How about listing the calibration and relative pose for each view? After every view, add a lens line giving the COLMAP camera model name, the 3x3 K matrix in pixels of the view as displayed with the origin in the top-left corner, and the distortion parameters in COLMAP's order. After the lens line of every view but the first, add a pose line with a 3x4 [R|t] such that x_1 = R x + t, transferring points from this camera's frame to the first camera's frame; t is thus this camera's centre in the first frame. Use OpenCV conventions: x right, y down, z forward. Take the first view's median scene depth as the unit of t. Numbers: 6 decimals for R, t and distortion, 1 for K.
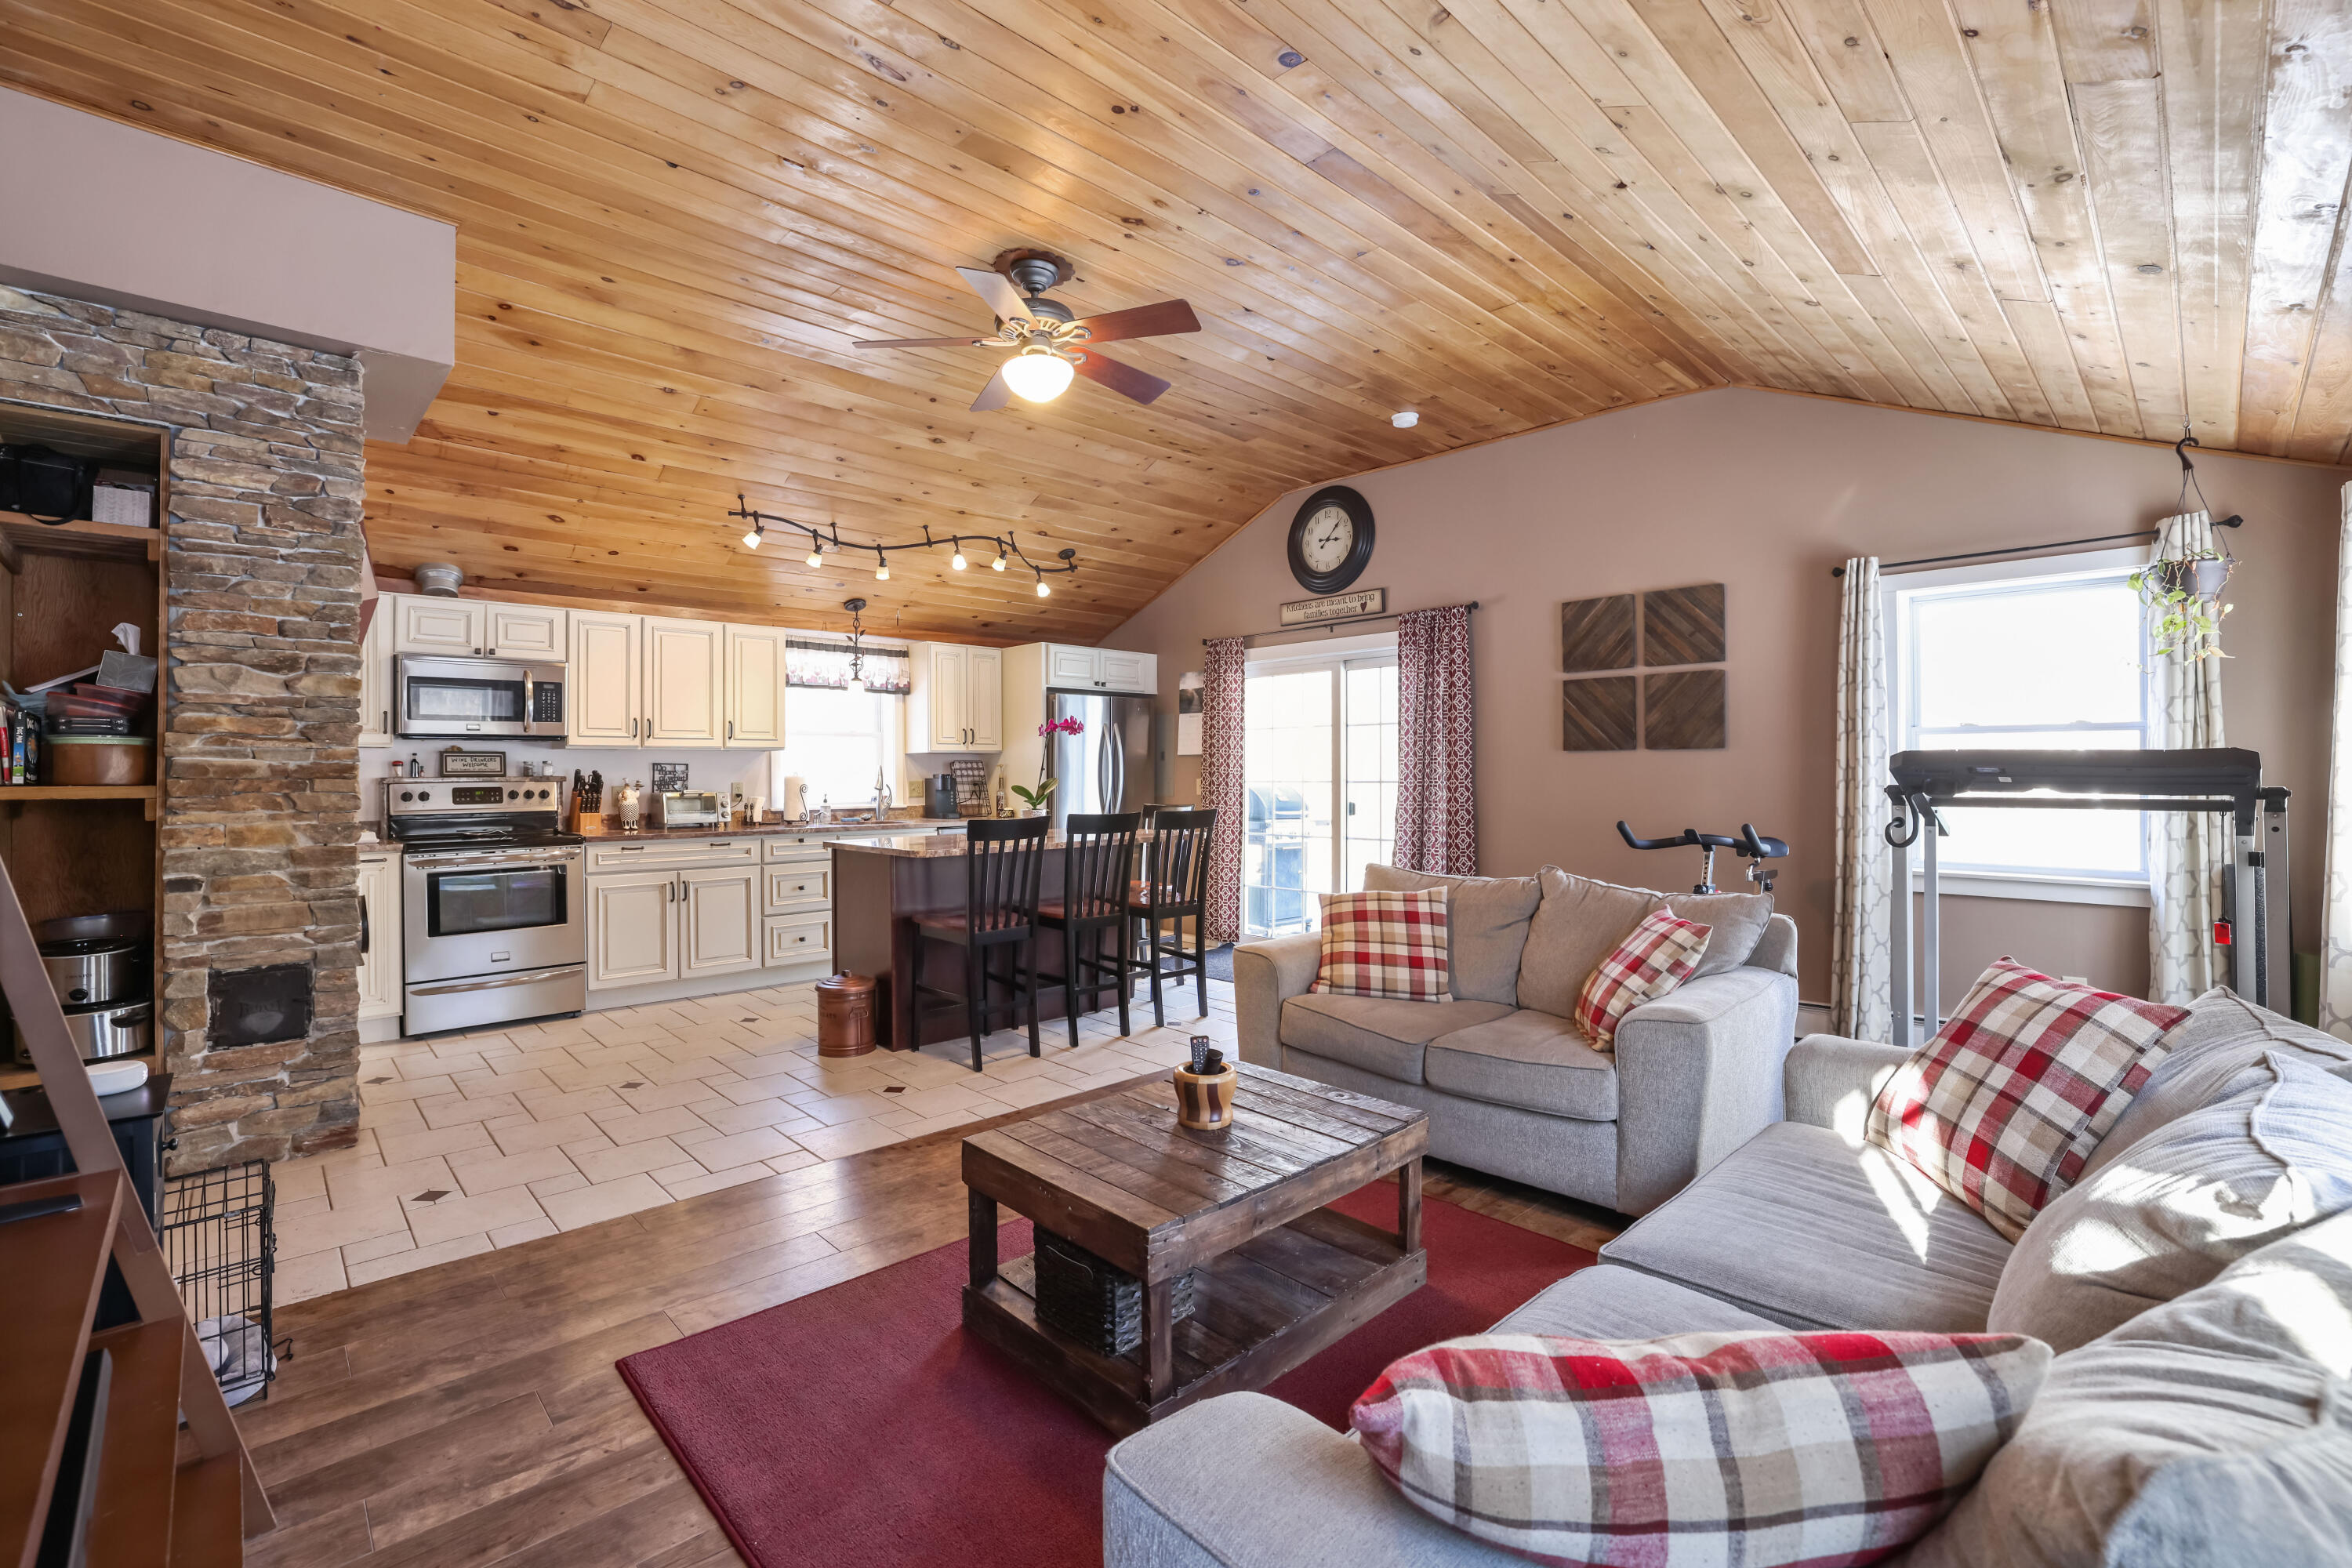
lens RADIAL K [[1022.7, 0, 1186.5], [0, 1022.7, 774.1], [0, 0, 1]] dist [-0.039118, 0.011839]
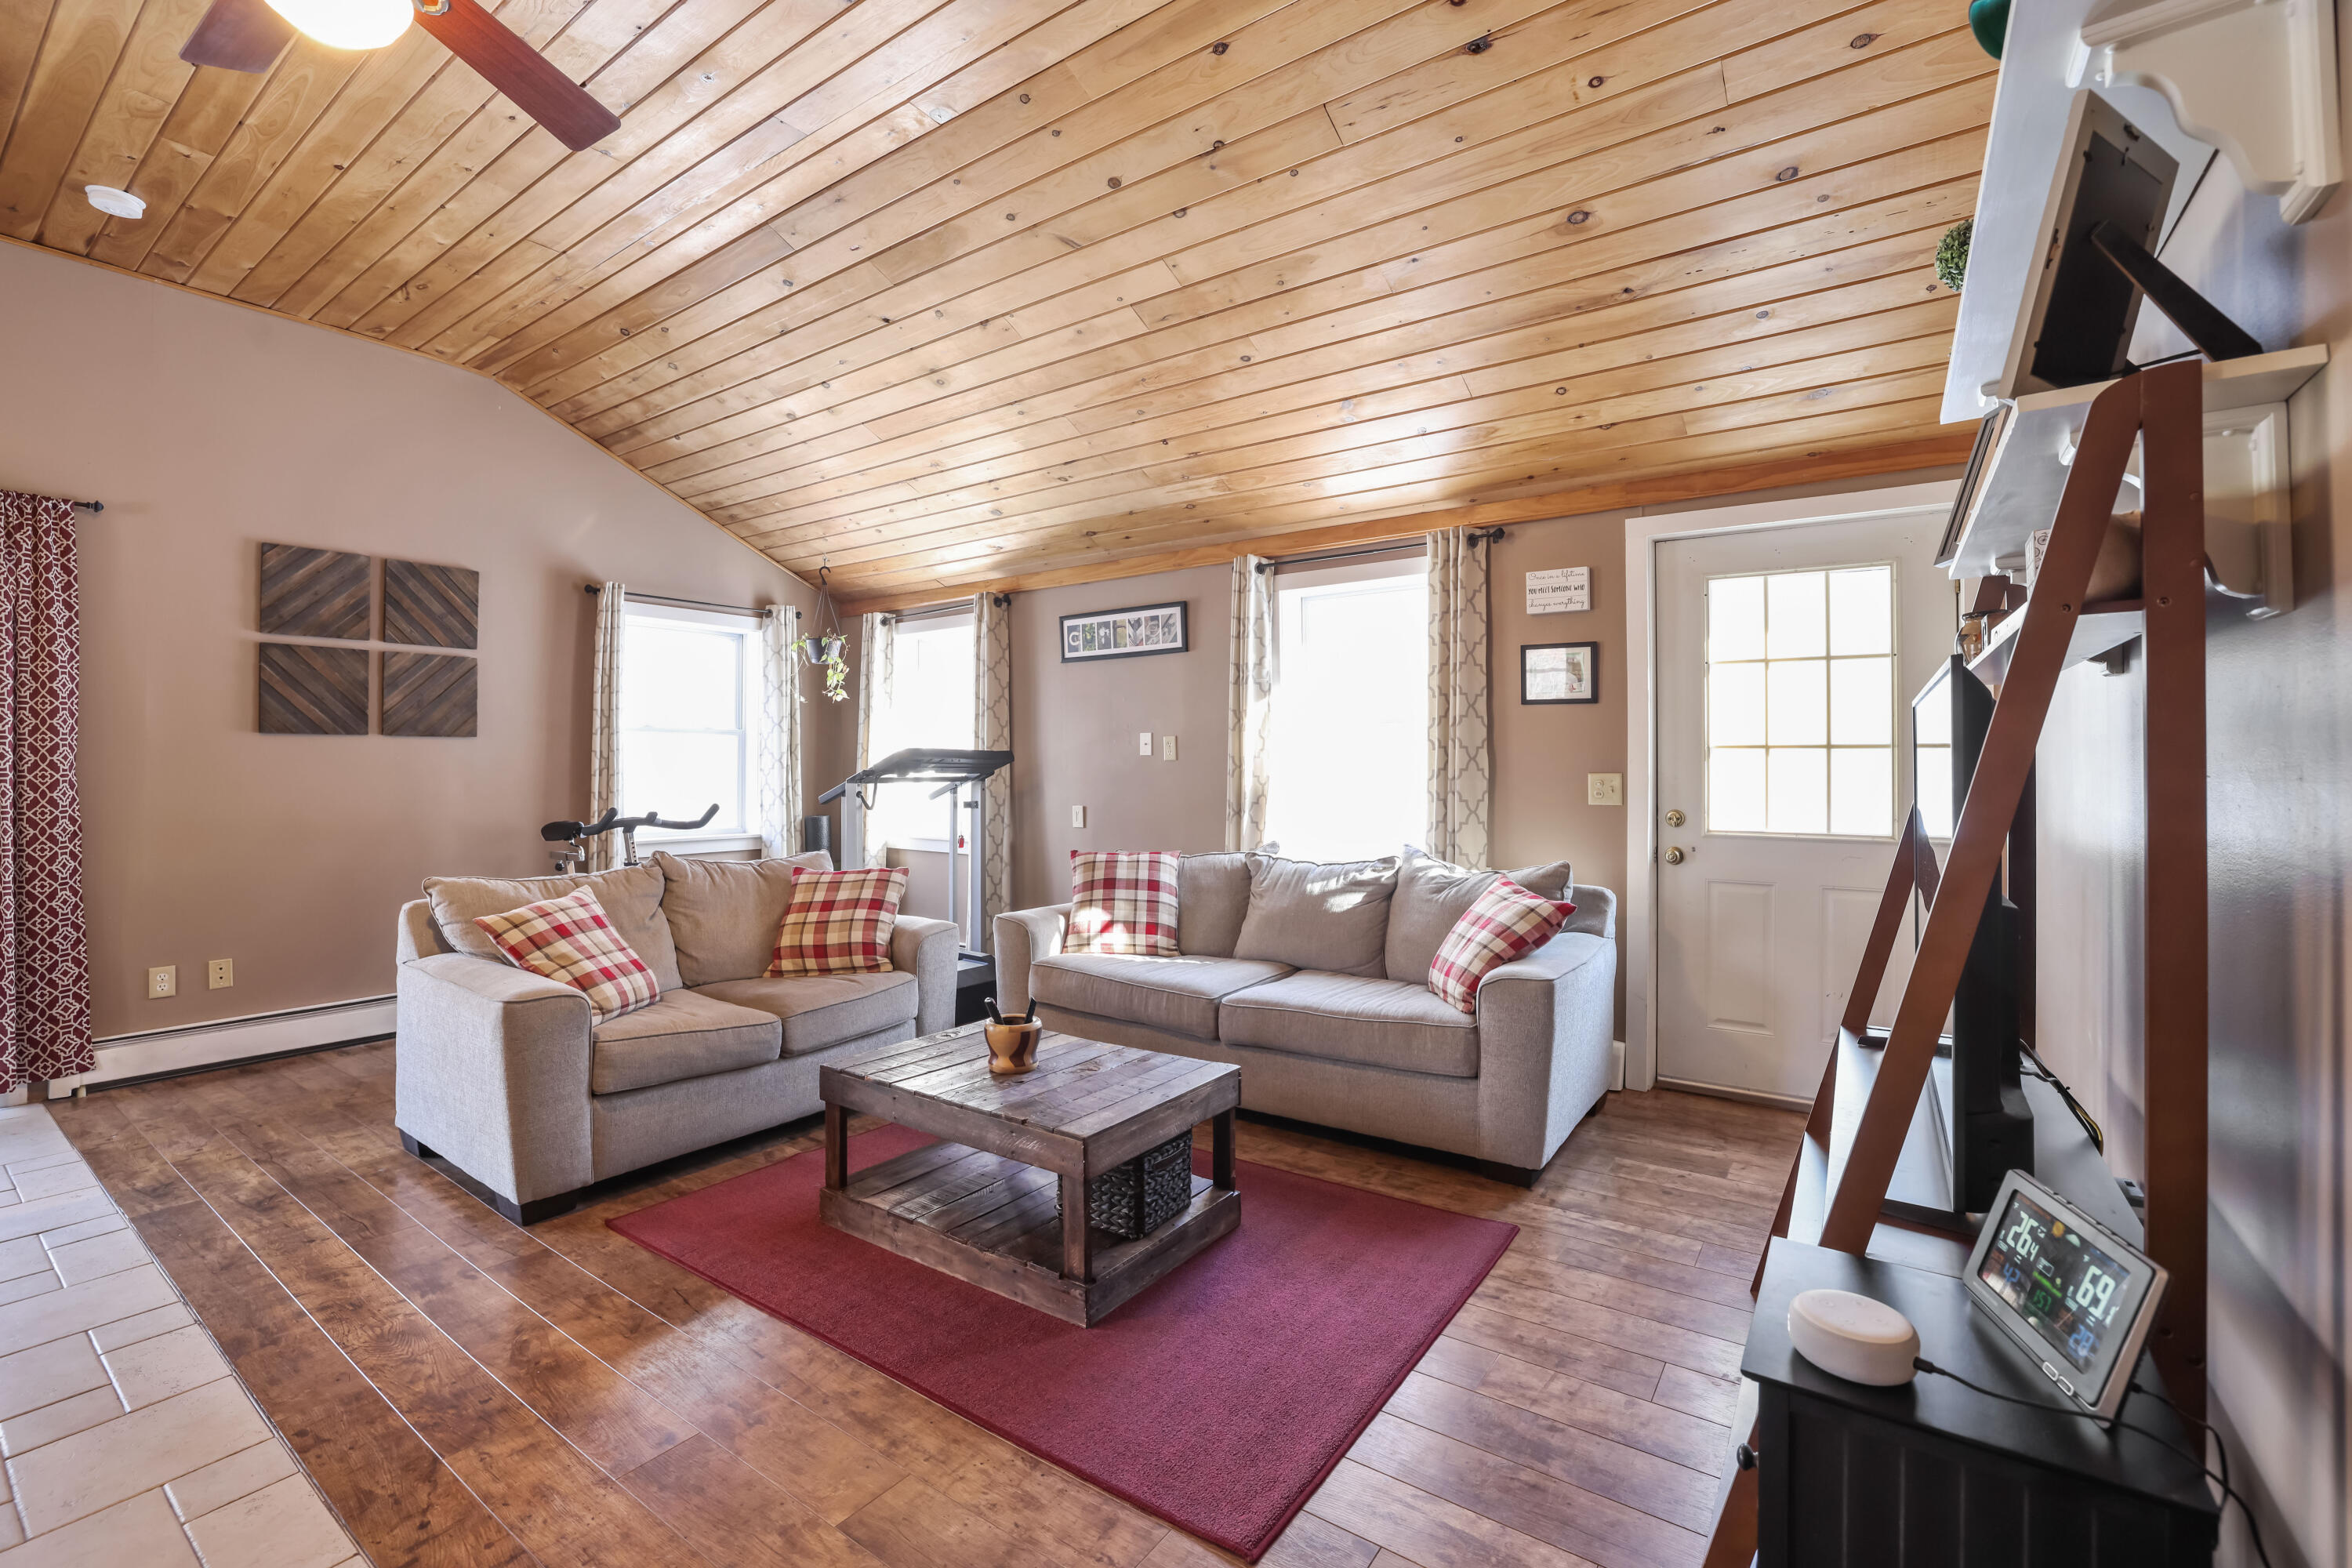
lens RADIAL K [[1022.7, 0, 1174.6], [0, 1022.7, 762.5], [0, 0, 1]] dist [-0.039118, 0.011839]
pose [[-0.183775, 0.003455, 0.982962, -0.522437], [0.001215, 0.999994, -0.003287, 0.002717], [-0.982968, 0.000590, -0.183778, 0.474911]]
